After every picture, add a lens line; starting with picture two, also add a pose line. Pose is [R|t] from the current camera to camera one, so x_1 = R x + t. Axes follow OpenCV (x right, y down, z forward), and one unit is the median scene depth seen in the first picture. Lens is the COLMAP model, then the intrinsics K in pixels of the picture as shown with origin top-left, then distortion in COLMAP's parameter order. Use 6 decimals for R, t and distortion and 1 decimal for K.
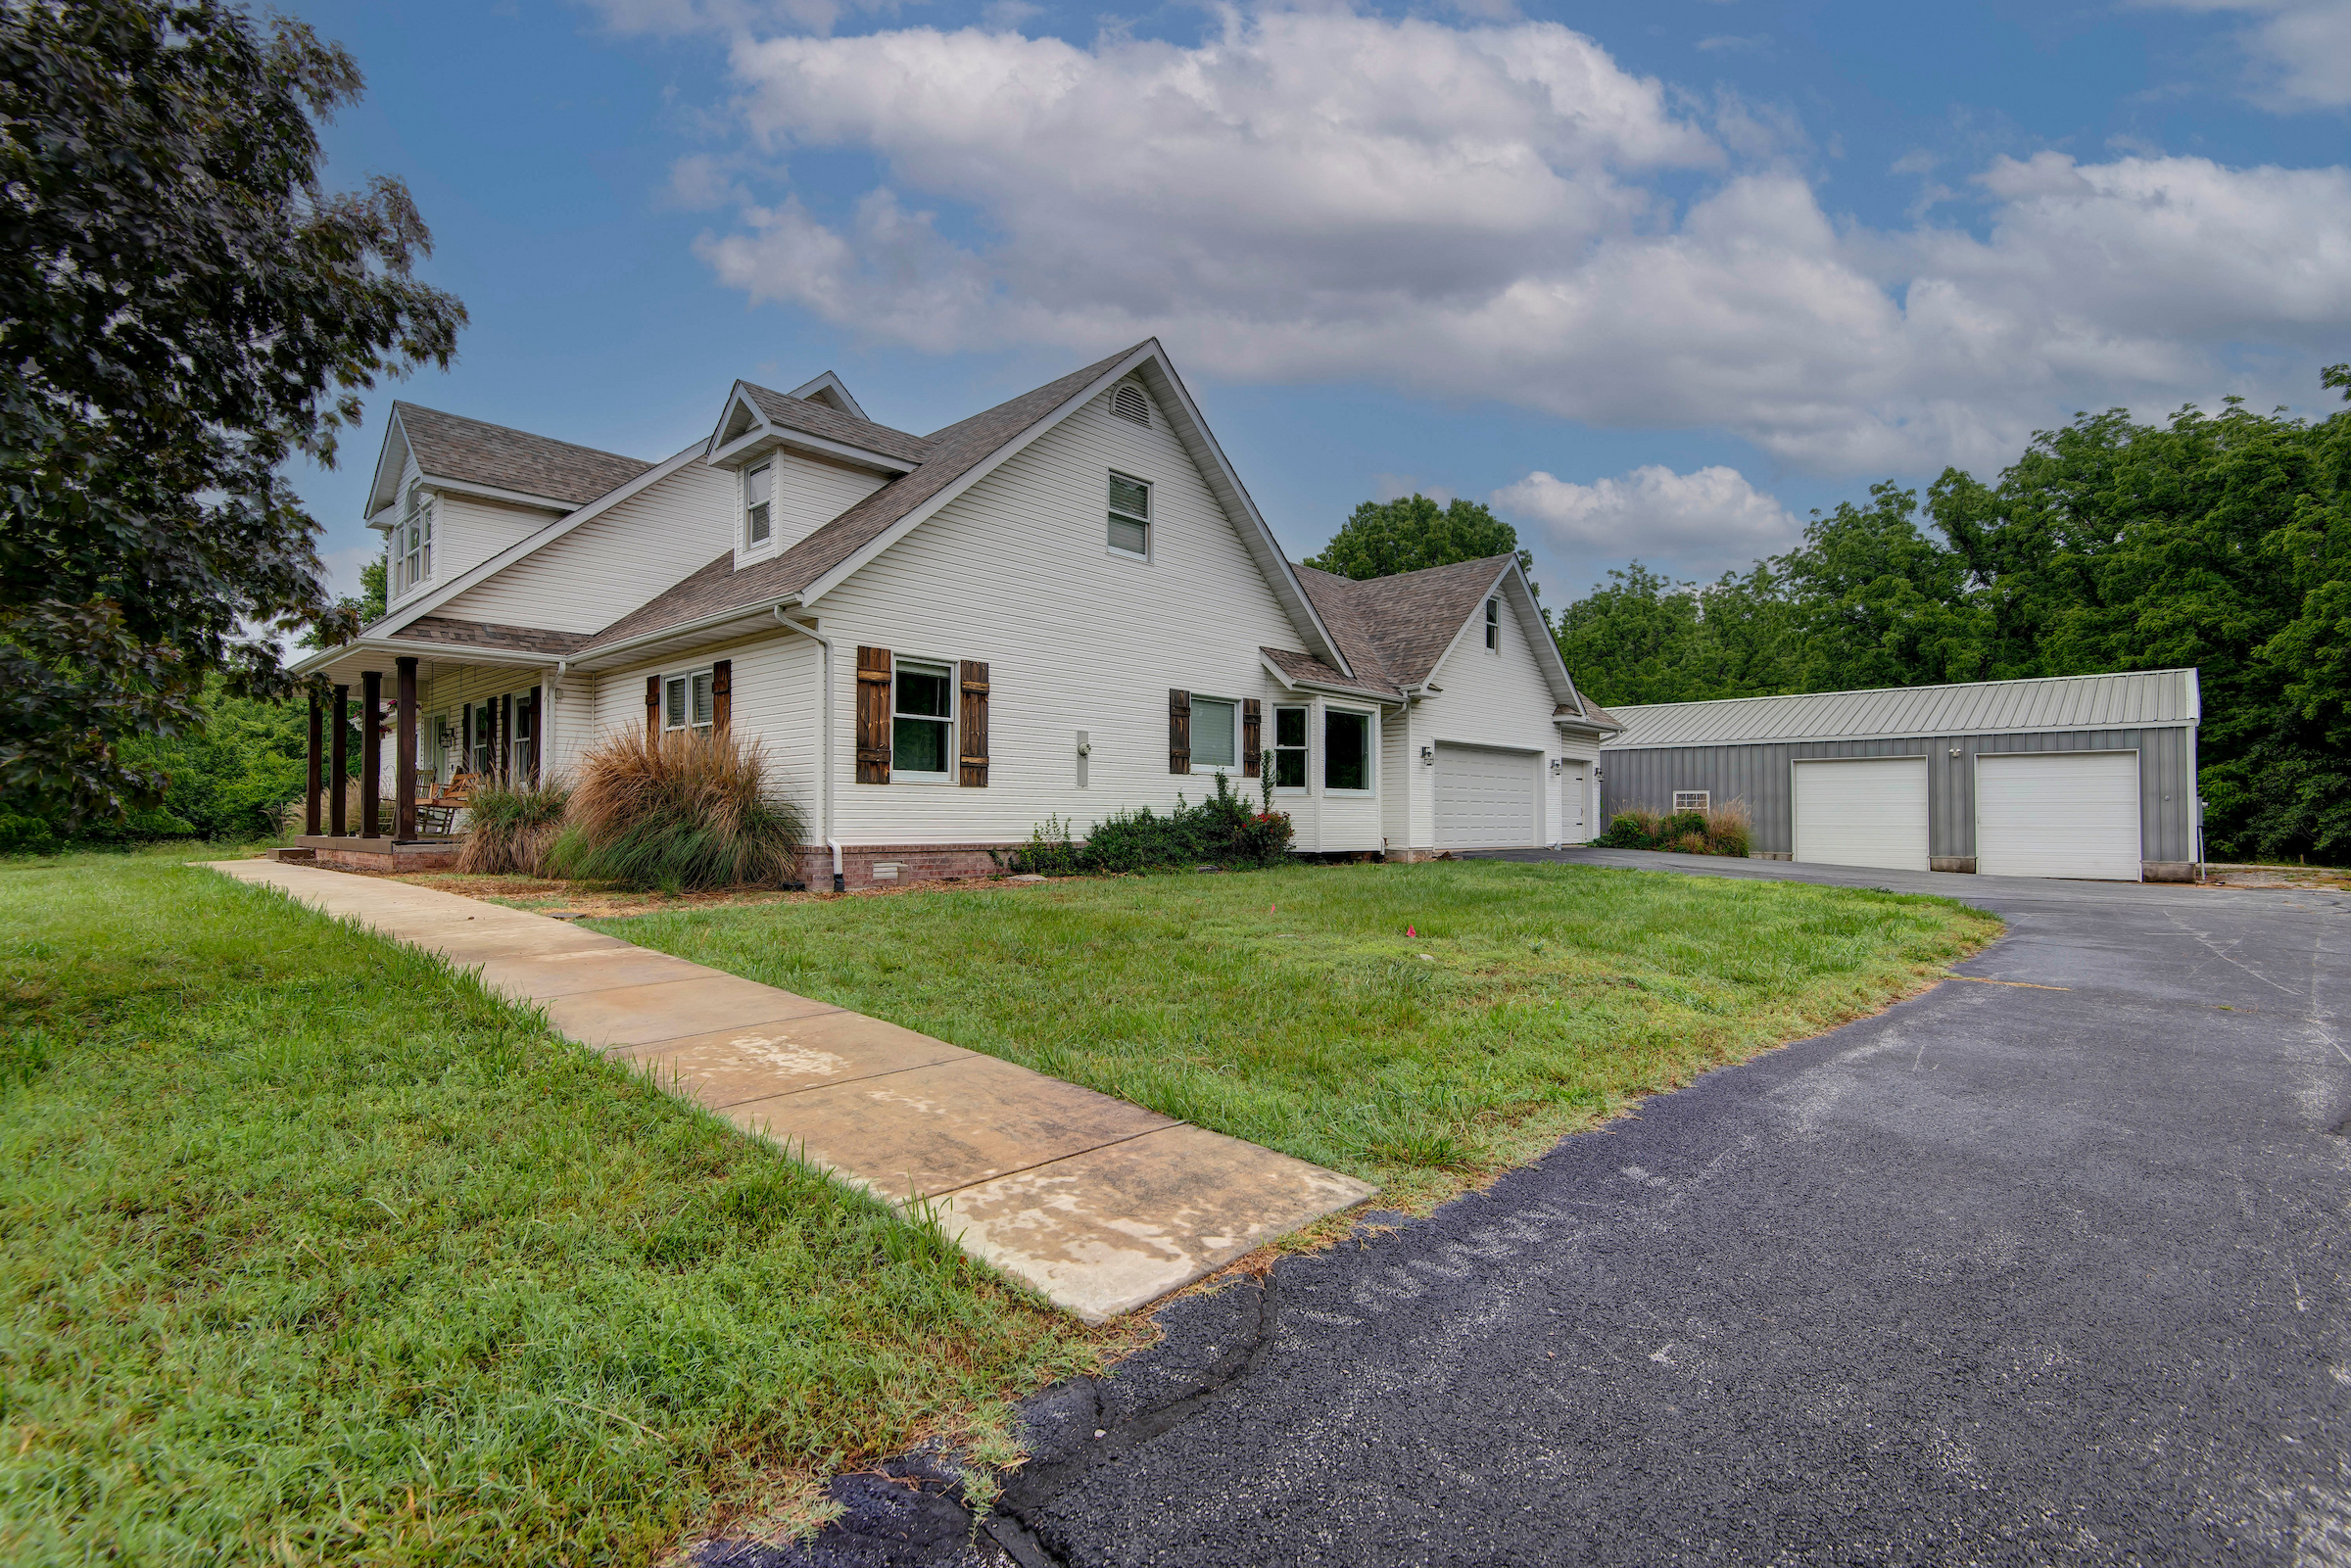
lens RADIAL K [[1054.9, 0, 1175.5], [0, 1054.9, 784.0], [0, 0, 1]] dist [0.016224, -0.016122]
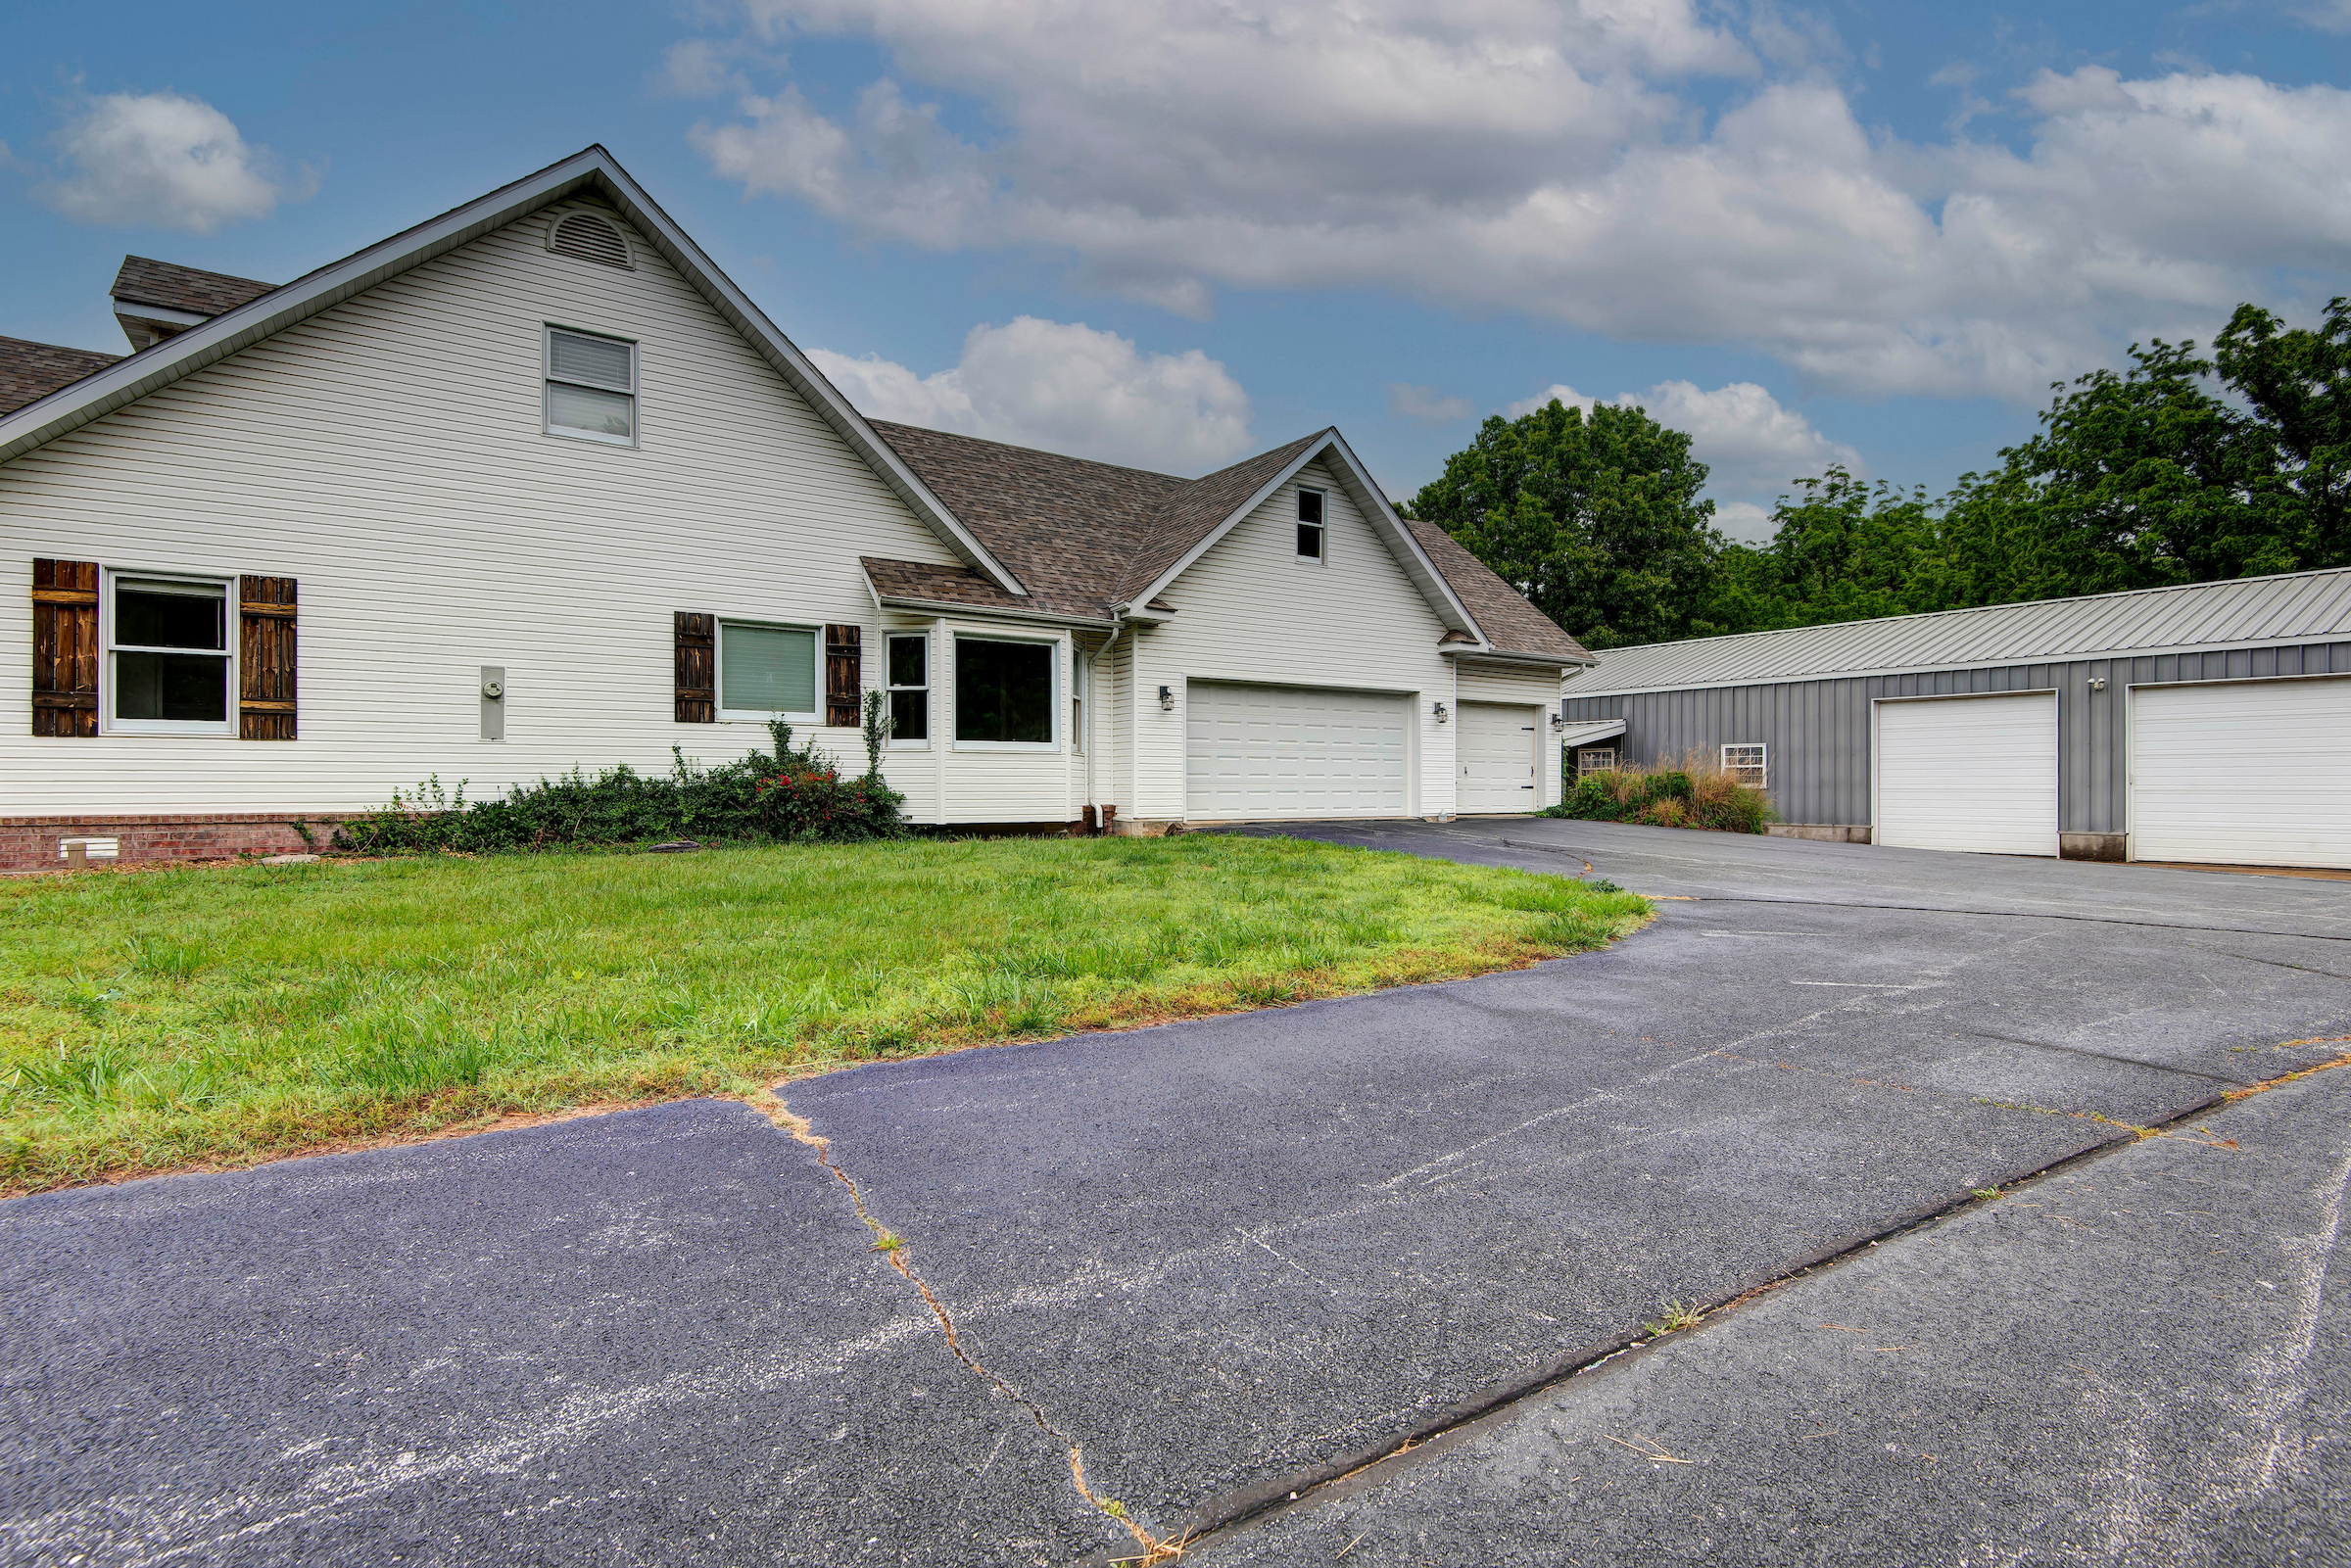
lens RADIAL K [[1054.9, 0, 1175.5], [0, 1054.9, 784.0], [0, 0, 1]] dist [0.016224, -0.016122]
pose [[0.974759, -0.002778, -0.223241, 0.476296], [0.010186, 0.999435, 0.032038, 0.012800], [0.223026, -0.033503, 0.974237, 0.297522]]
